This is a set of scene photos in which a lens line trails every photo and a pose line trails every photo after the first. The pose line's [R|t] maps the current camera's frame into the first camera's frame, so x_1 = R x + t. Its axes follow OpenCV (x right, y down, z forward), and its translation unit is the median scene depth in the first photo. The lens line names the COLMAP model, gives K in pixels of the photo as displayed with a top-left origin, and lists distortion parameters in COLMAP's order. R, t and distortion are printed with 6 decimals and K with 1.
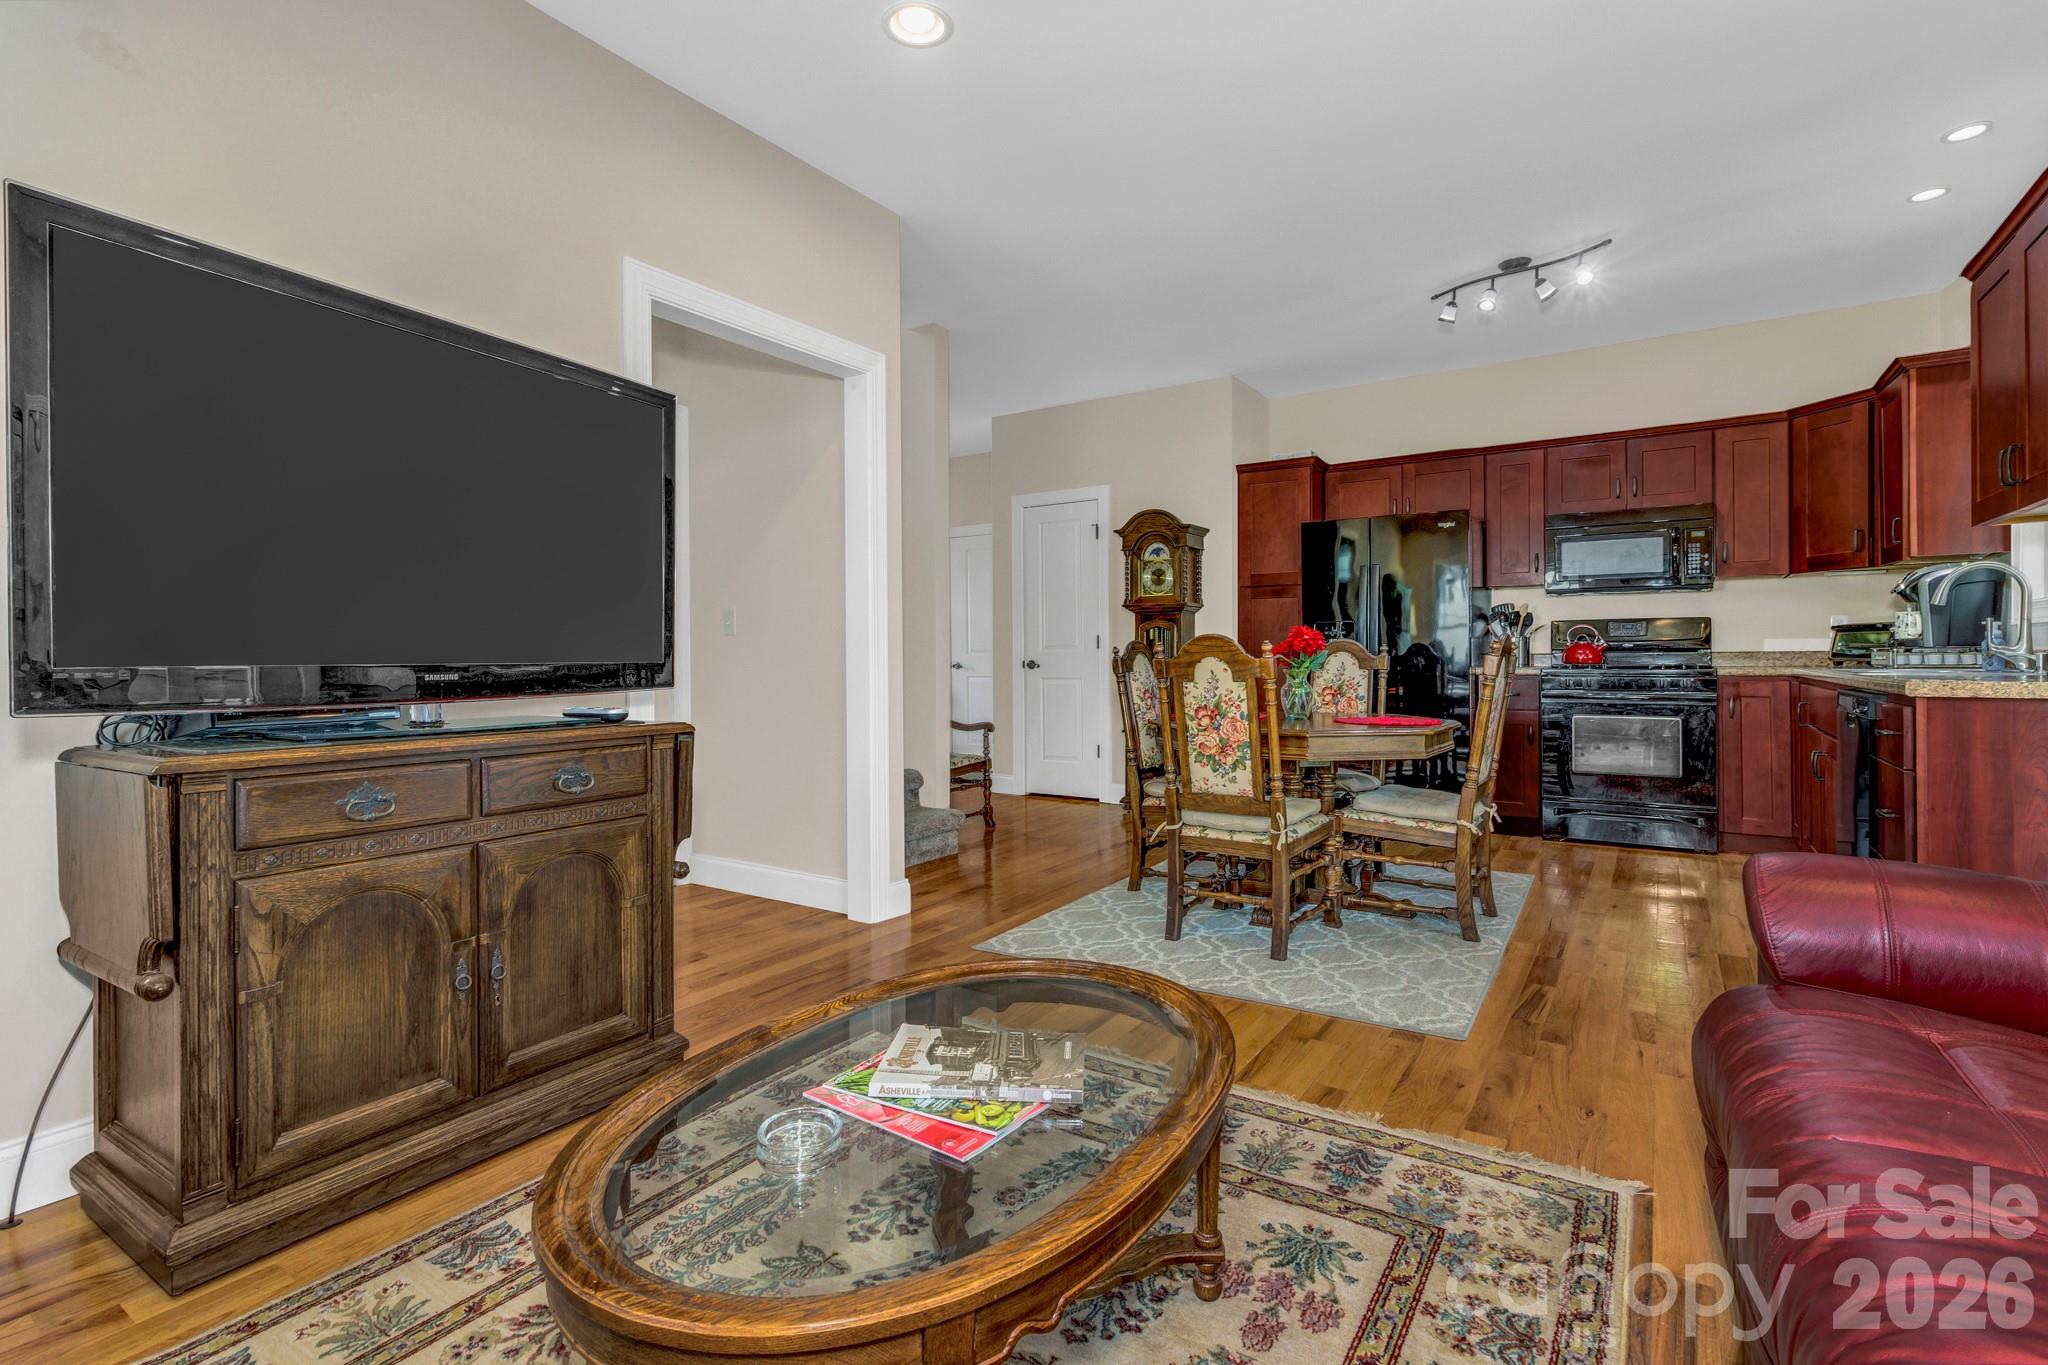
lens RADIAL K [[947.5, 0, 1032.3], [0, 947.5, 658.5], [0, 0, 1]] dist [0.001972, 0.000459]
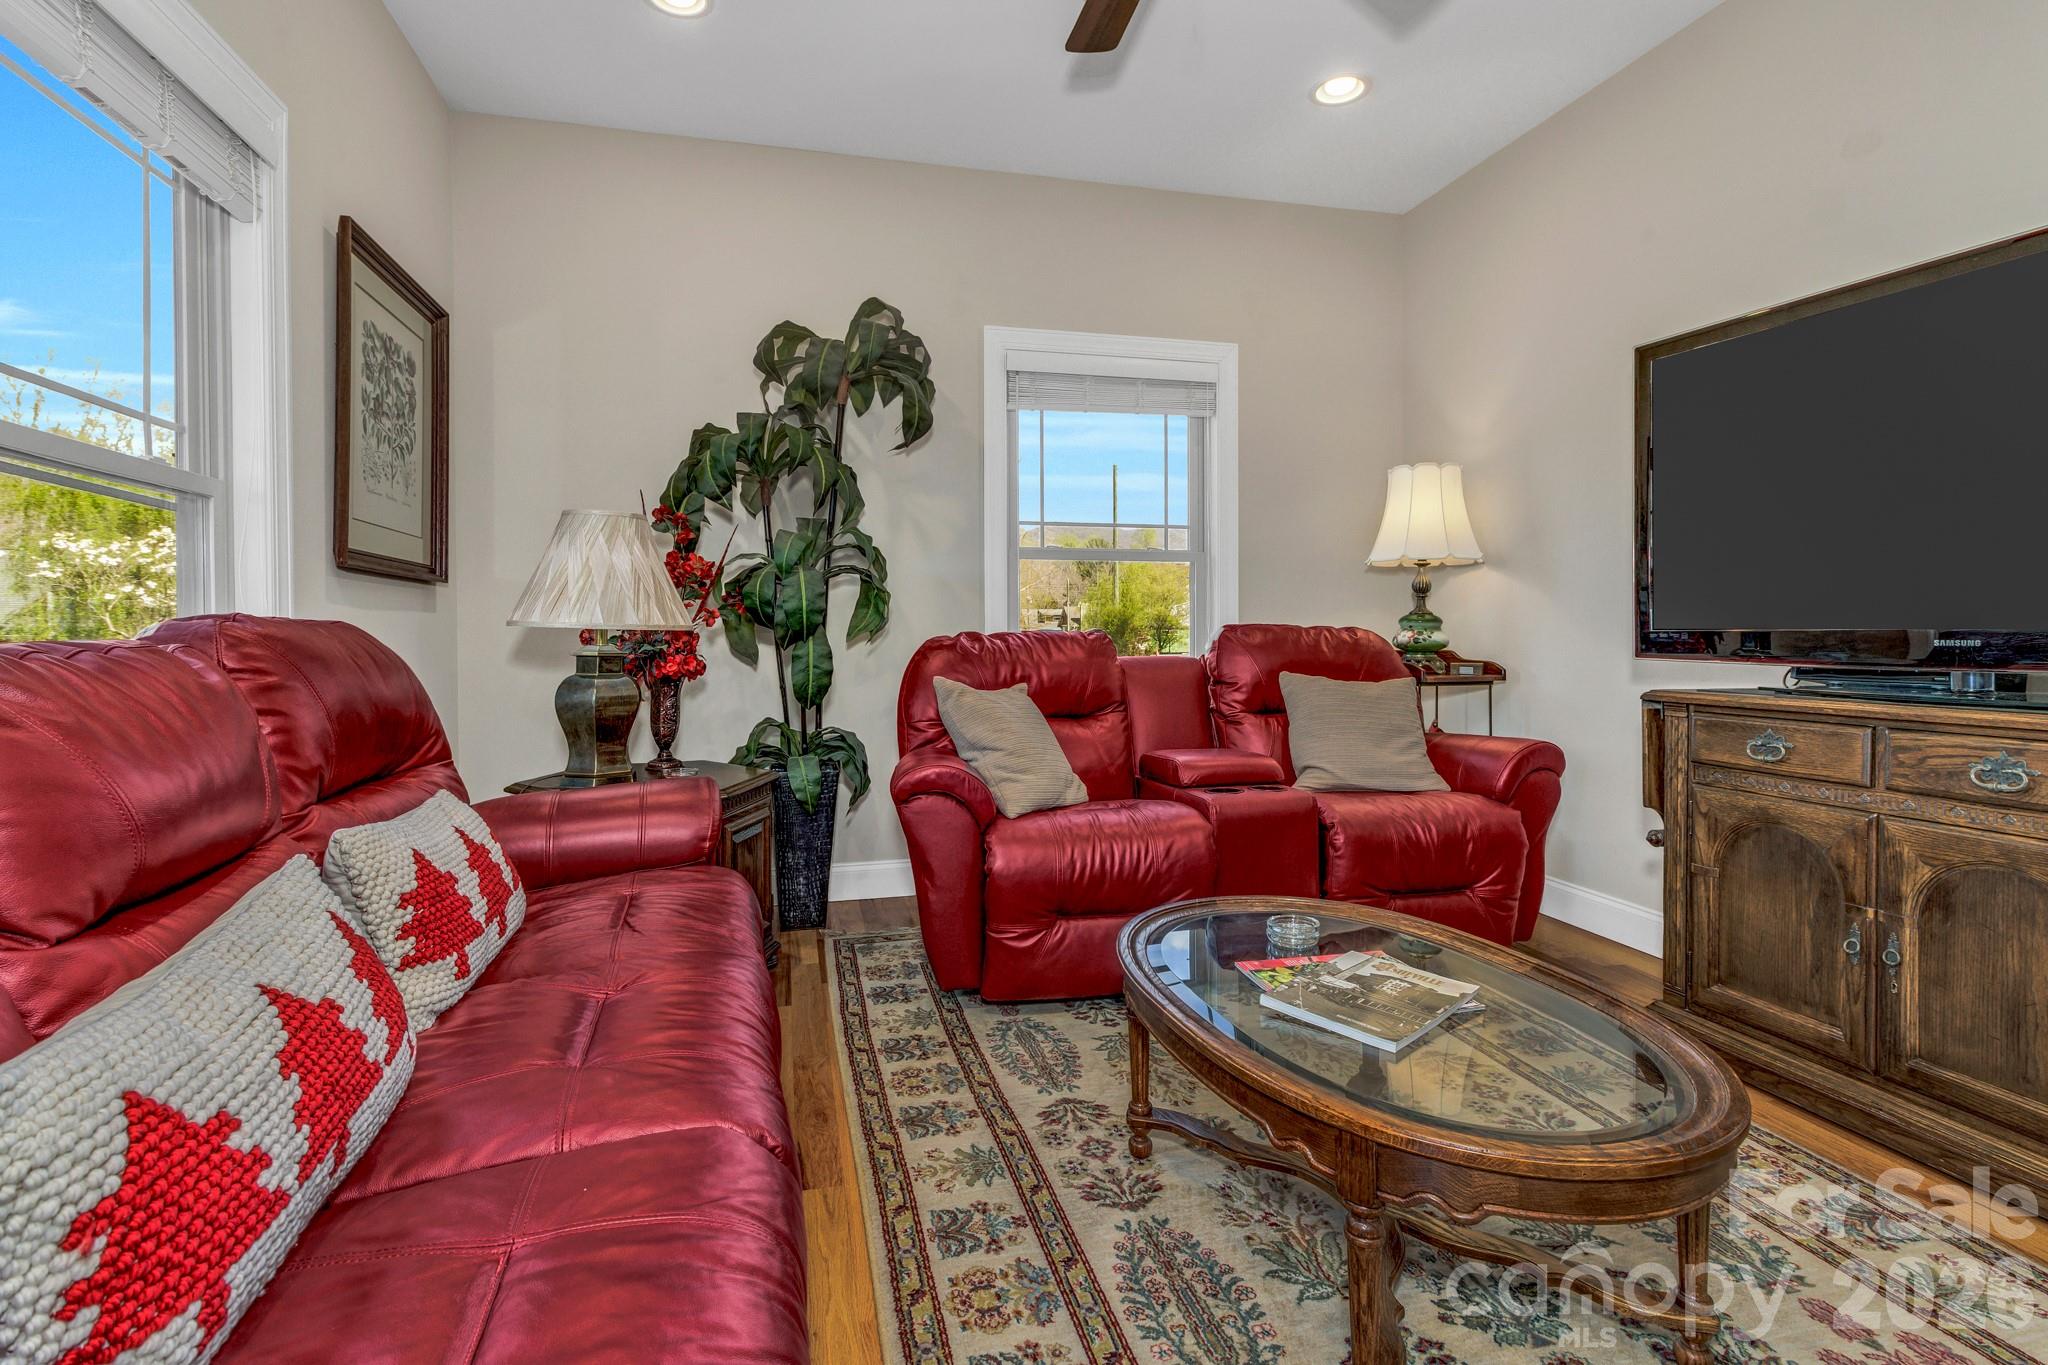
lens RADIAL K [[967.4, 0, 1012.8], [0, 967.4, 641.9], [0, 0, 1]] dist [0.001475, 0.000425]
pose [[-0.681261, 0.017157, -0.731840, 0.327056], [0.007795, 0.999839, 0.016183, -0.001889], [0.731999, 0.005321, -0.681285, 0.456338]]
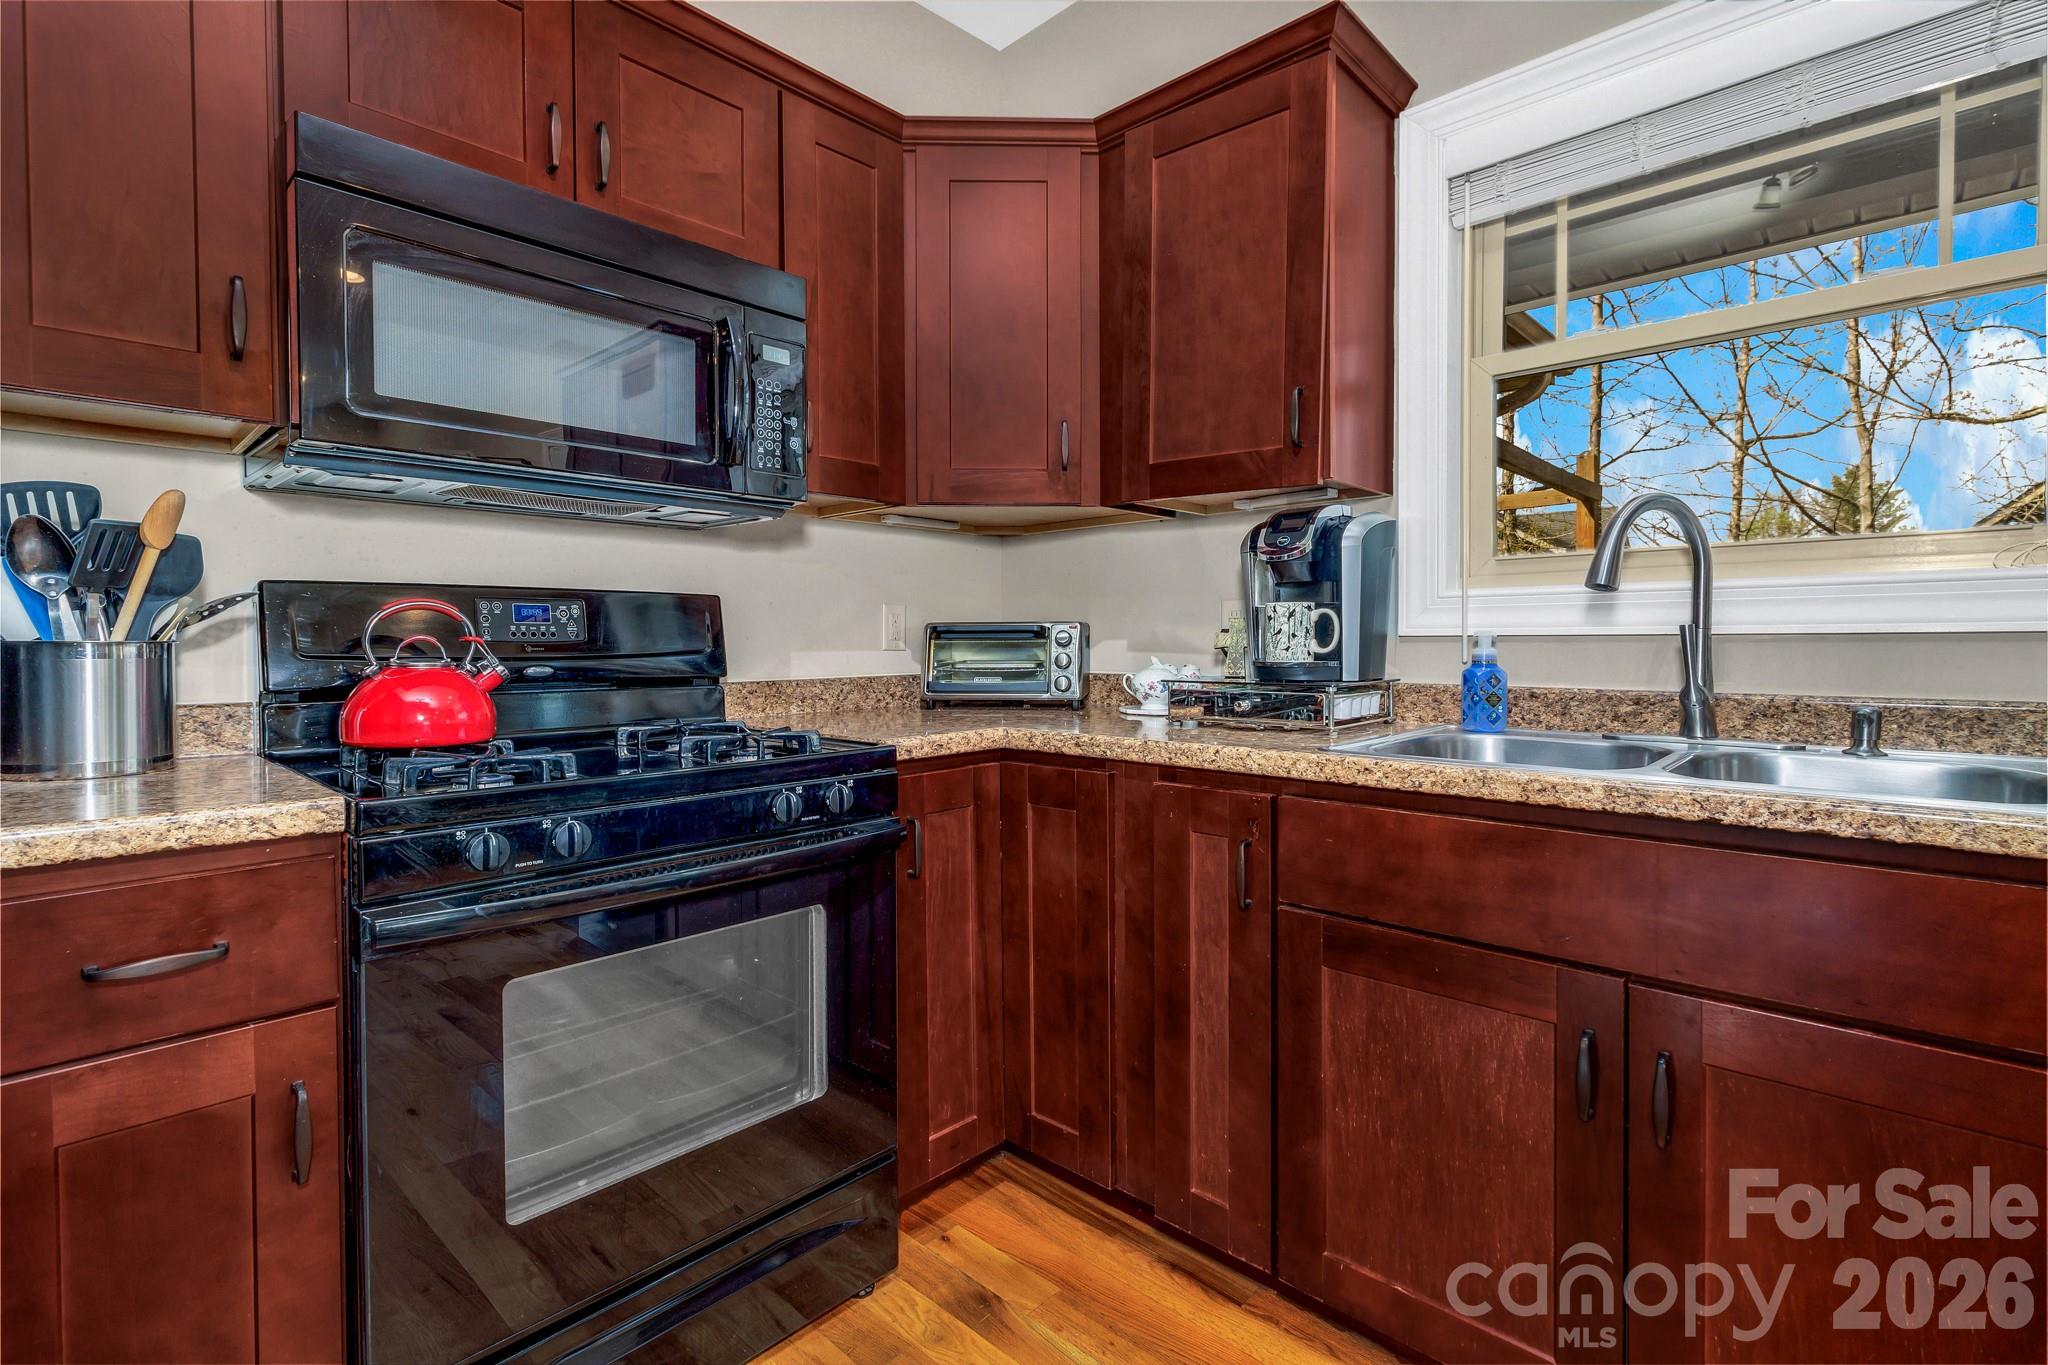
lens RADIAL K [[947.5, 0, 1032.3], [0, 947.5, 658.5], [0, 0, 1]] dist [0.001972, 0.000459]
pose [[0.170934, -0.010258, 0.985229, 0.423320], [0.003740, 0.999945, 0.009763, -0.025472], [-0.985275, 0.002016, 0.170963, 0.968025]]
